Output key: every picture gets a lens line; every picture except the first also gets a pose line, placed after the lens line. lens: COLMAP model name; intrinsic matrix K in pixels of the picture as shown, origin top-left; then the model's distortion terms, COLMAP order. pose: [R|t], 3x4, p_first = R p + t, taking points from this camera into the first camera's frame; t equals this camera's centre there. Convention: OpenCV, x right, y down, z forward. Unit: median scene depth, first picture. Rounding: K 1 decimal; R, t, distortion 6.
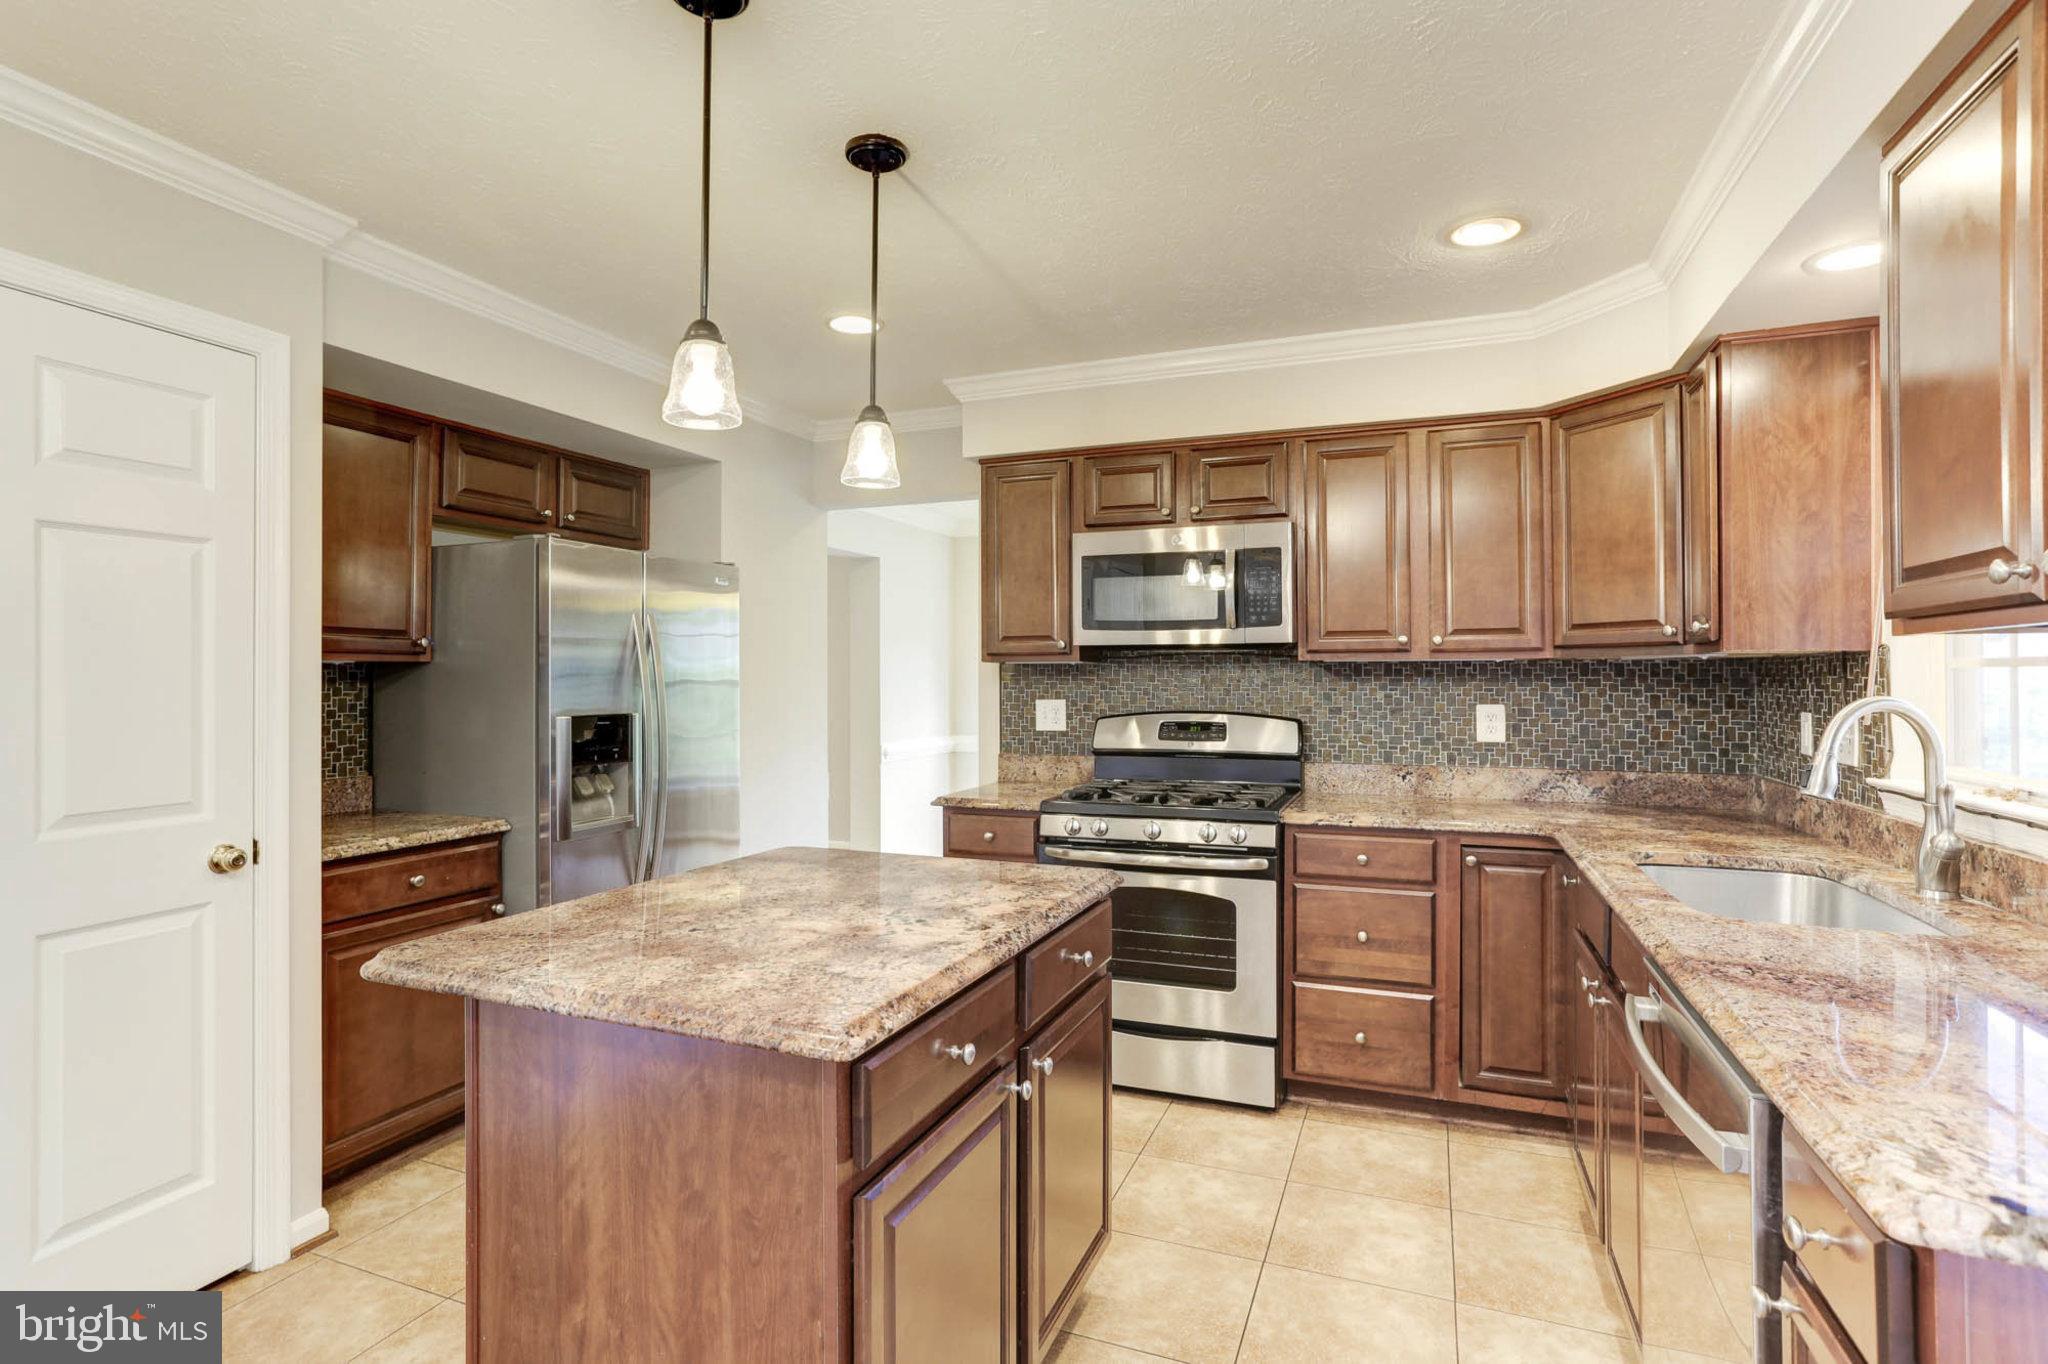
lens RADIAL K [[1028.2, 0, 1024.0], [0, 1028.2, 682.0], [0, 0, 1]] dist [-0.091822, 0.100948]
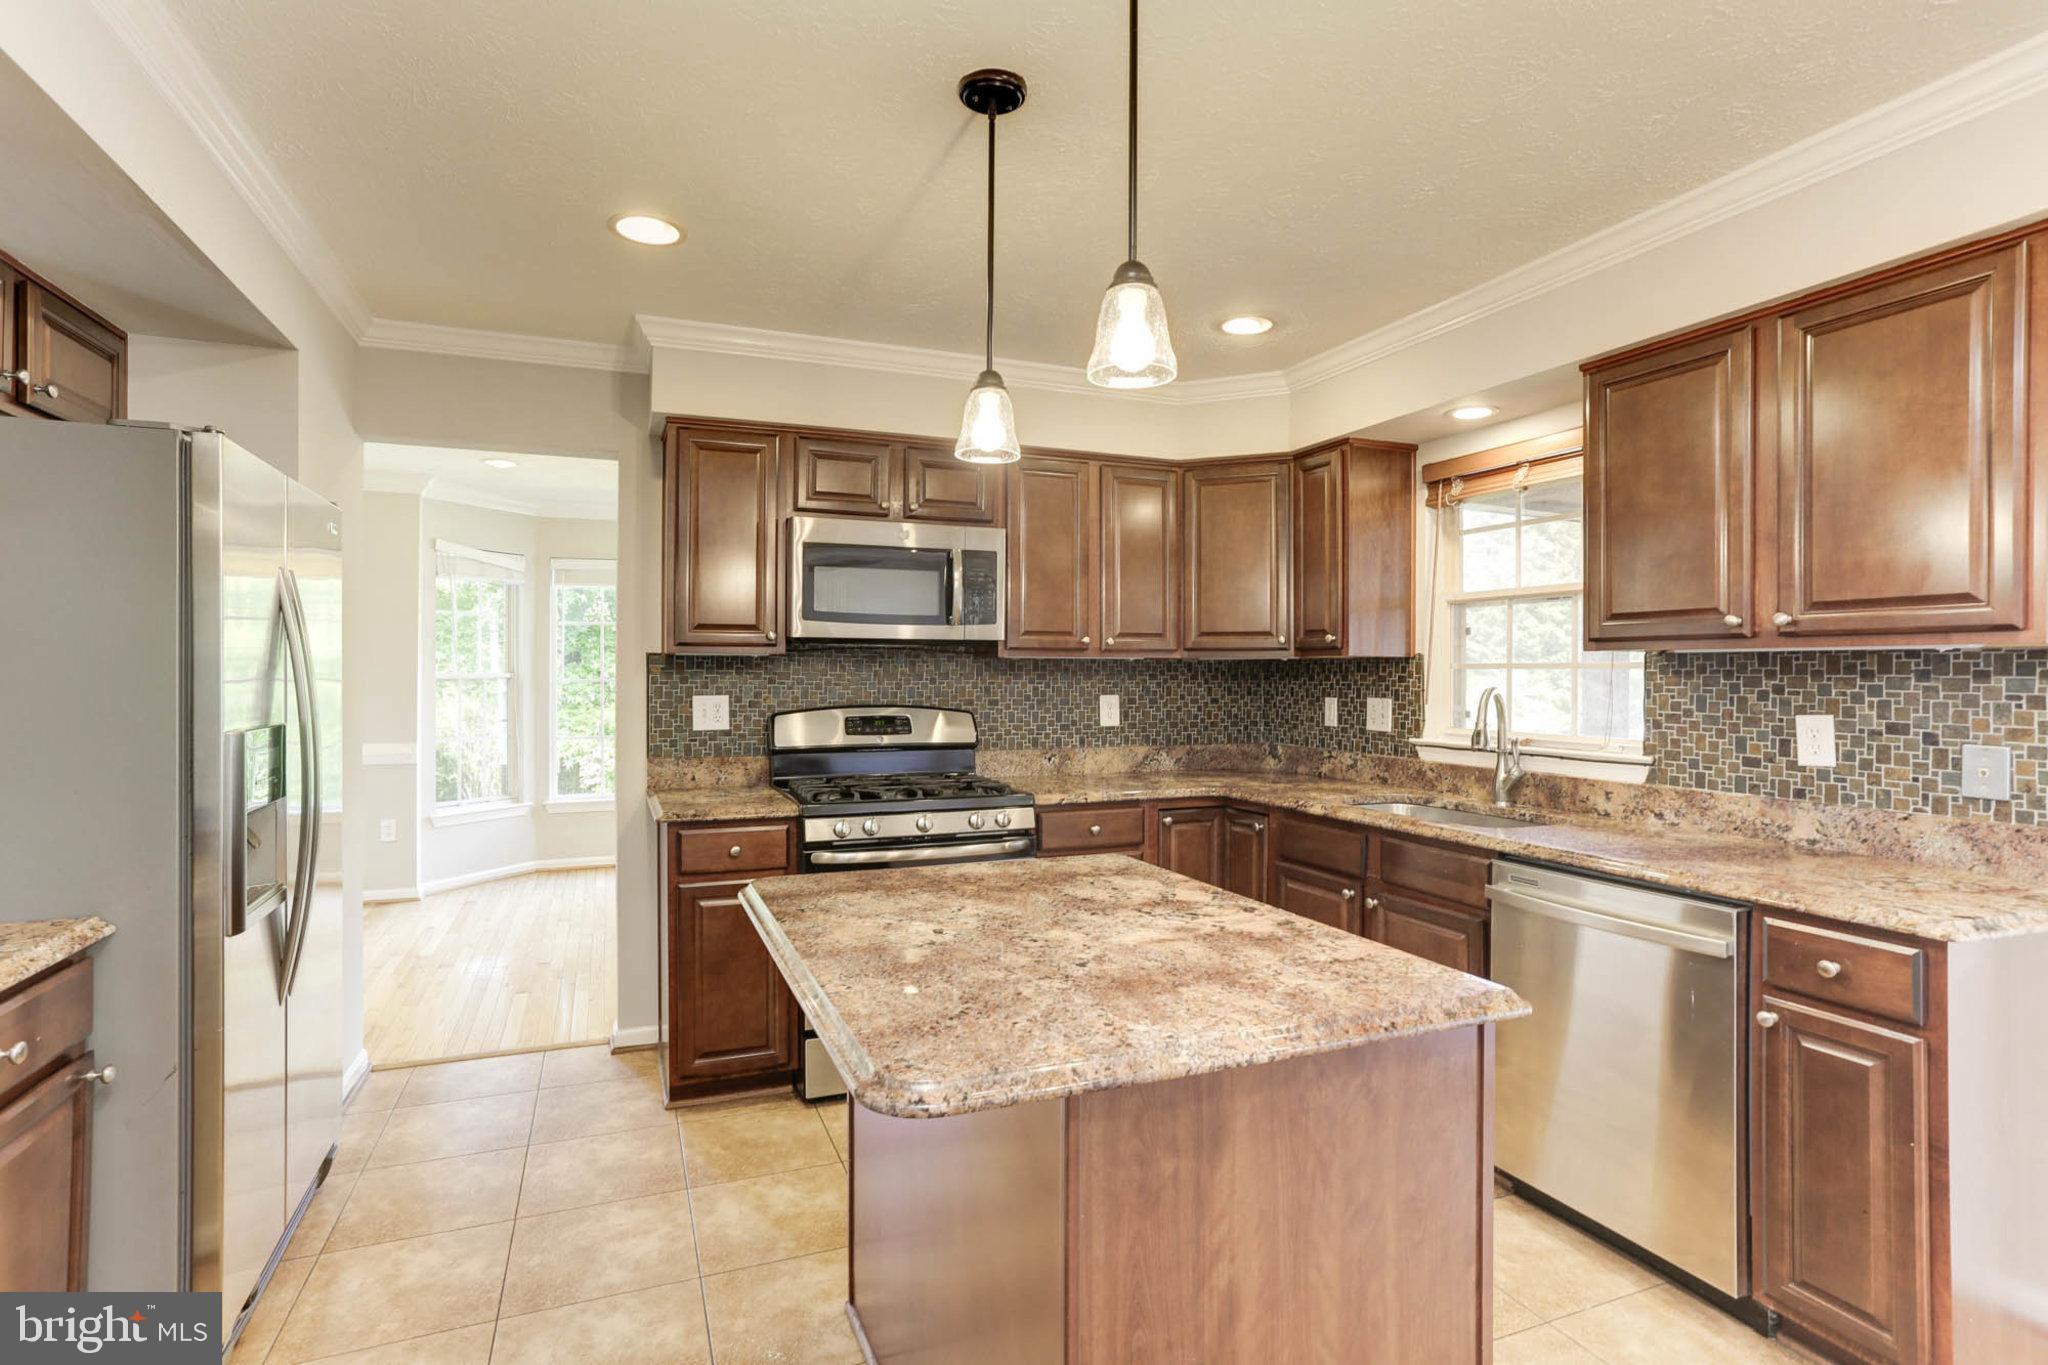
lens RADIAL K [[1022.3, 0, 1022.7], [0, 1022.3, 673.7], [0, 0, 1]] dist [-0.036926, 0.028575]
pose [[0.708751, 0.002482, 0.705454, -0.487759], [-0.002082, 0.999997, -0.001427, -0.001426], [-0.705455, -0.000457, 0.708754, 0.210429]]
